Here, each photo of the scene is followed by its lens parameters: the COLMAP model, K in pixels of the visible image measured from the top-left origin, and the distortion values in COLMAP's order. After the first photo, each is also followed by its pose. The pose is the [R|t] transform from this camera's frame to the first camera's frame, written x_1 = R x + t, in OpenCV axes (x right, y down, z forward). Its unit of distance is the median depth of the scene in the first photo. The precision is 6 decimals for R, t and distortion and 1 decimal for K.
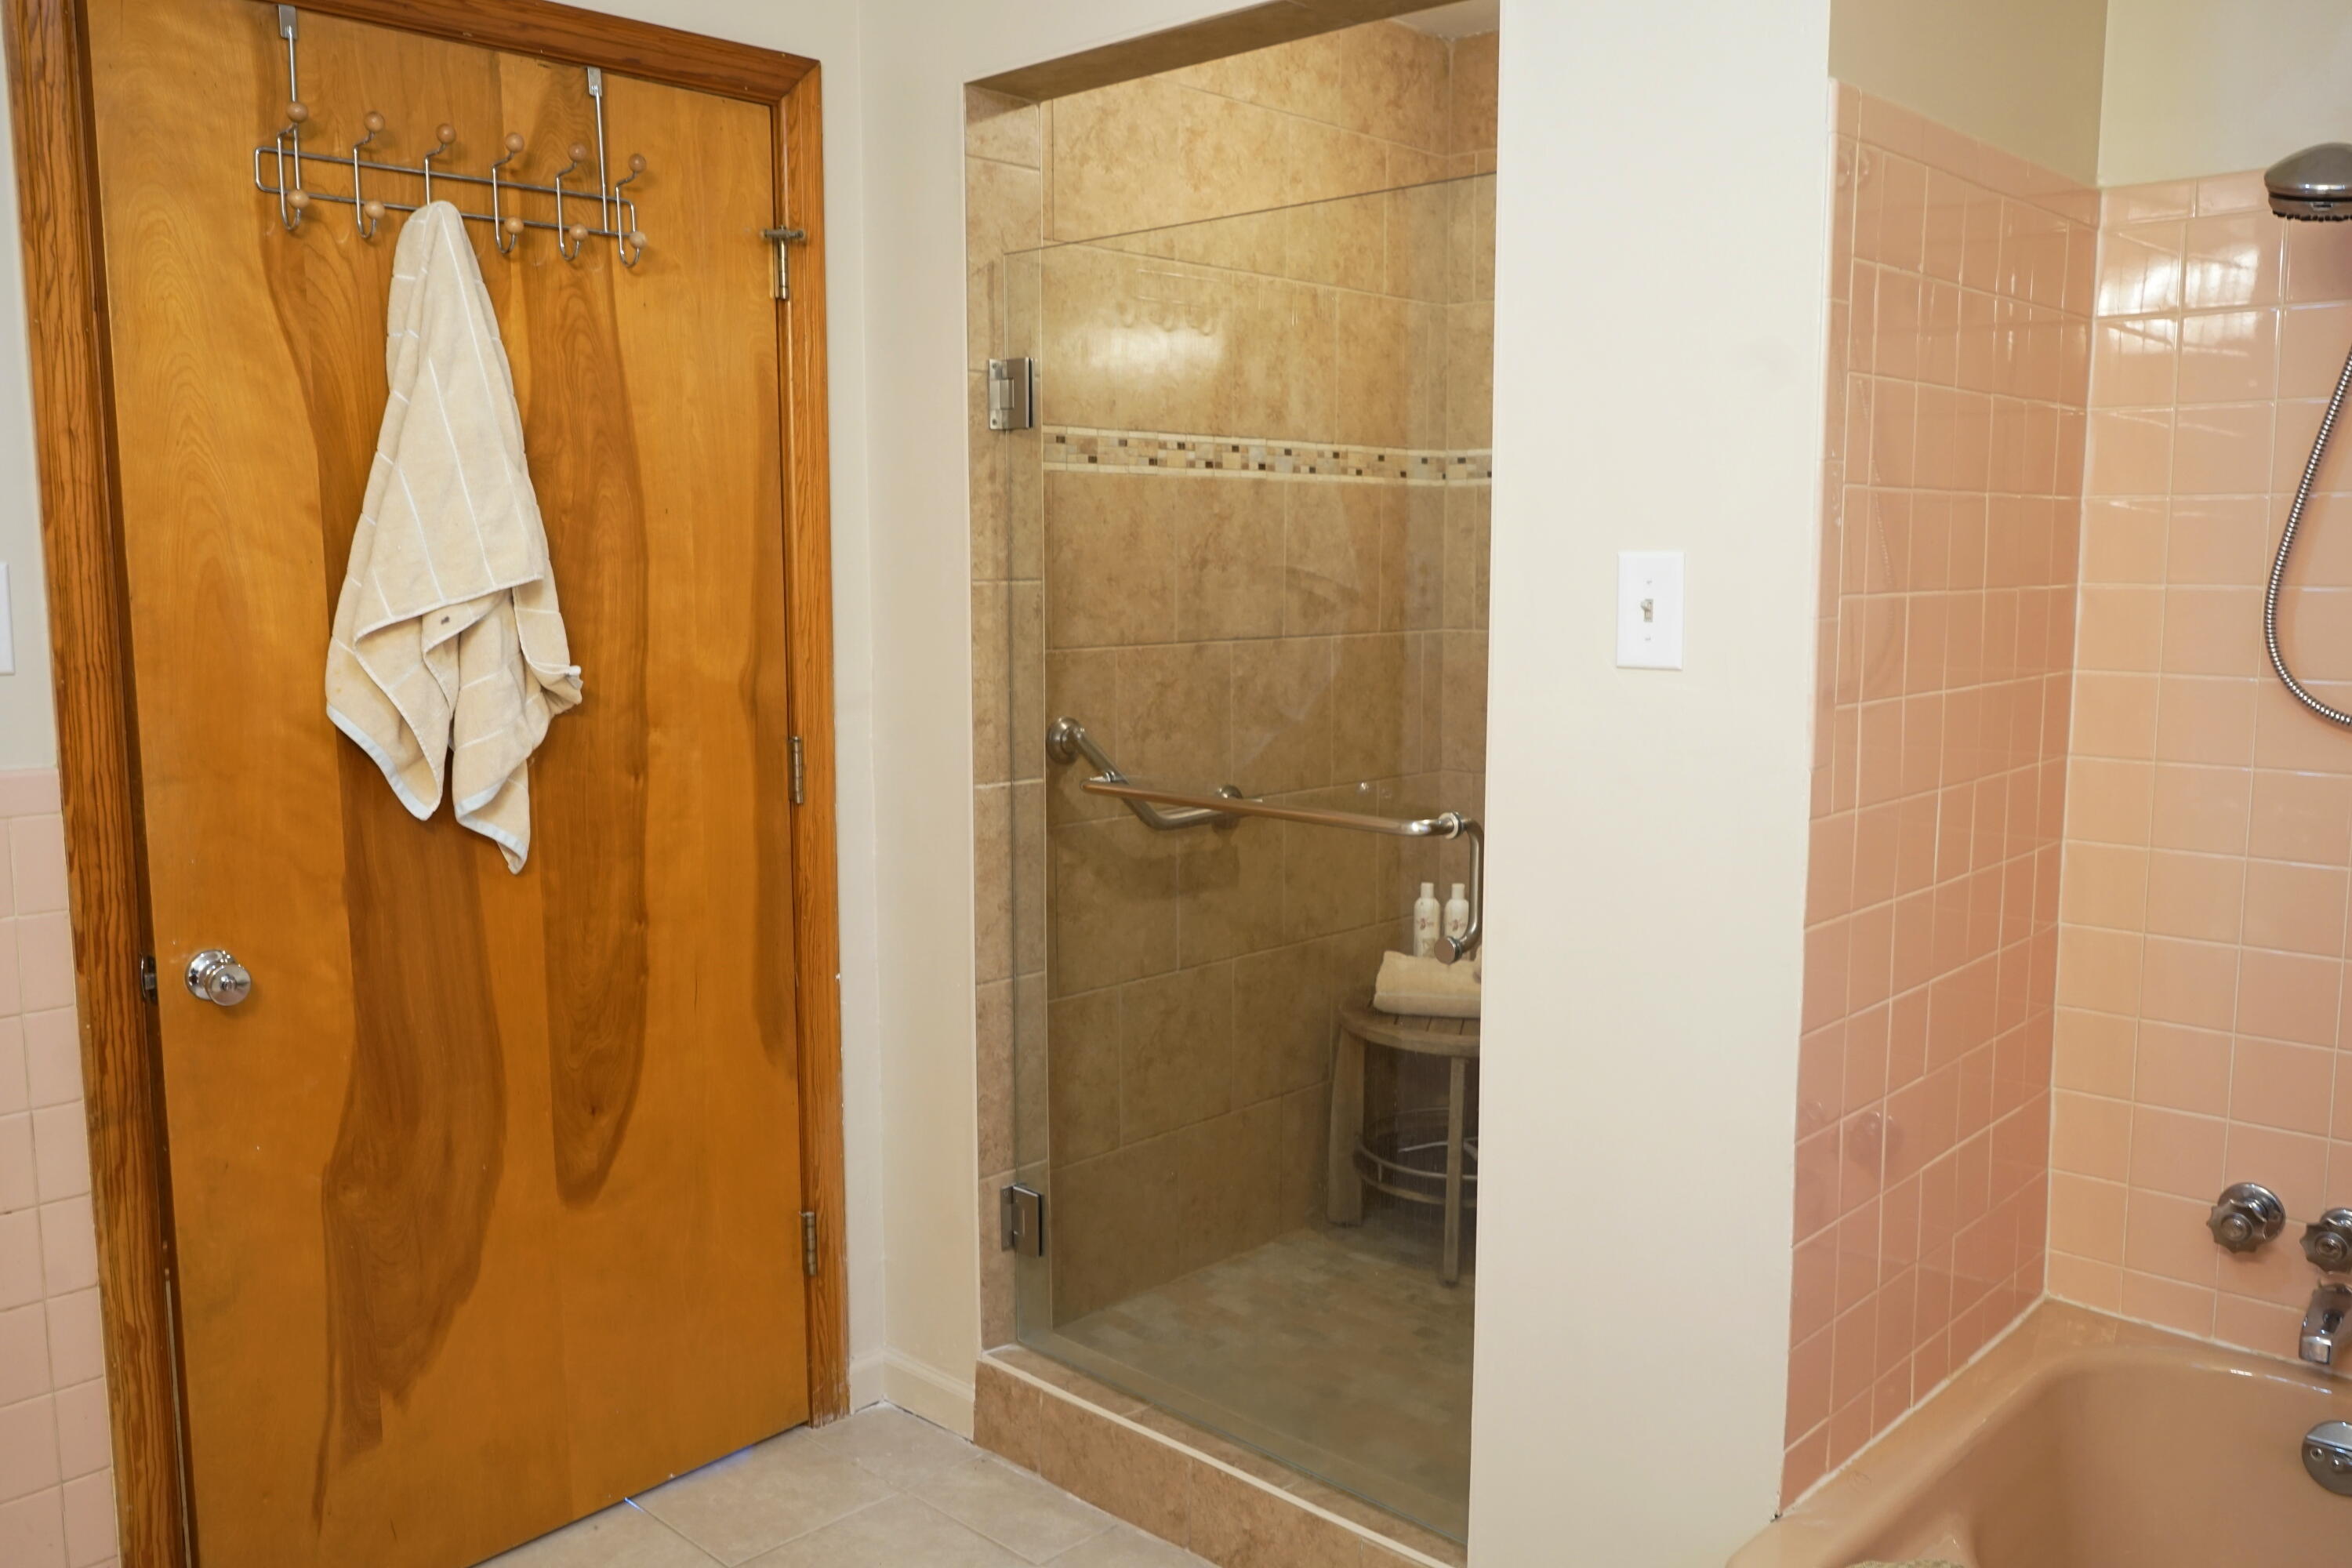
lens RADIAL K [[1873.3, 0, 1186.6], [0, 1873.3, 775.9], [0, 0, 1]] dist [-0.008803, 0.008533]
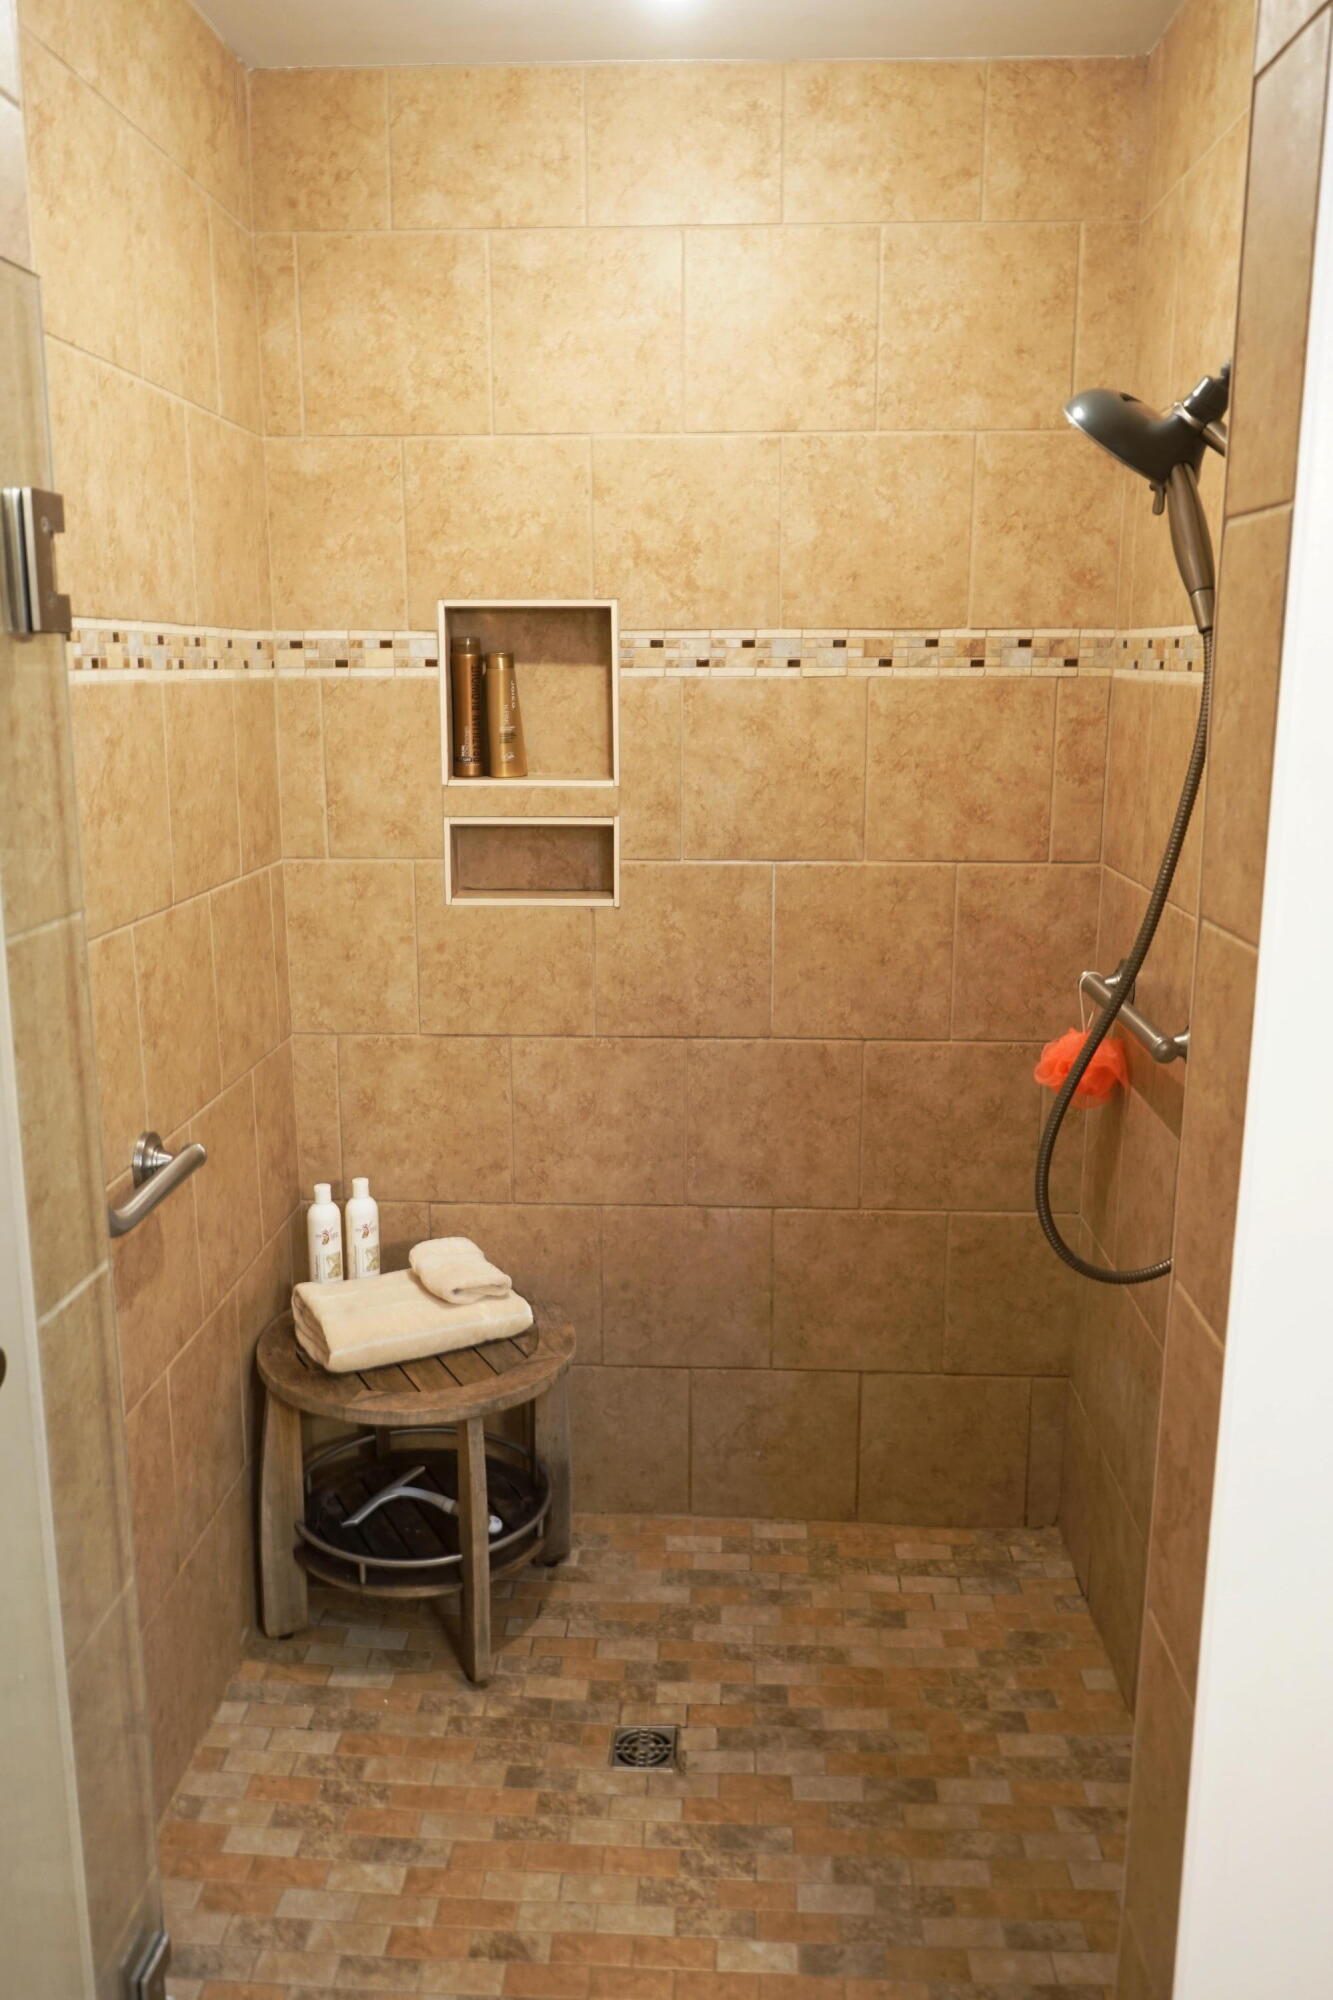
lens RADIAL K [[1593.0, 0, 655.9], [0, 1593.0, 1006.6], [0, 0, 1]] dist [-0.008803, 0.008533]
pose [[0.766747, -0.136146, 0.627347, -0.184416], [0.080700, 0.989942, 0.116204, -0.088696], [-0.636857, -0.038472, 0.770021, 0.408800]]
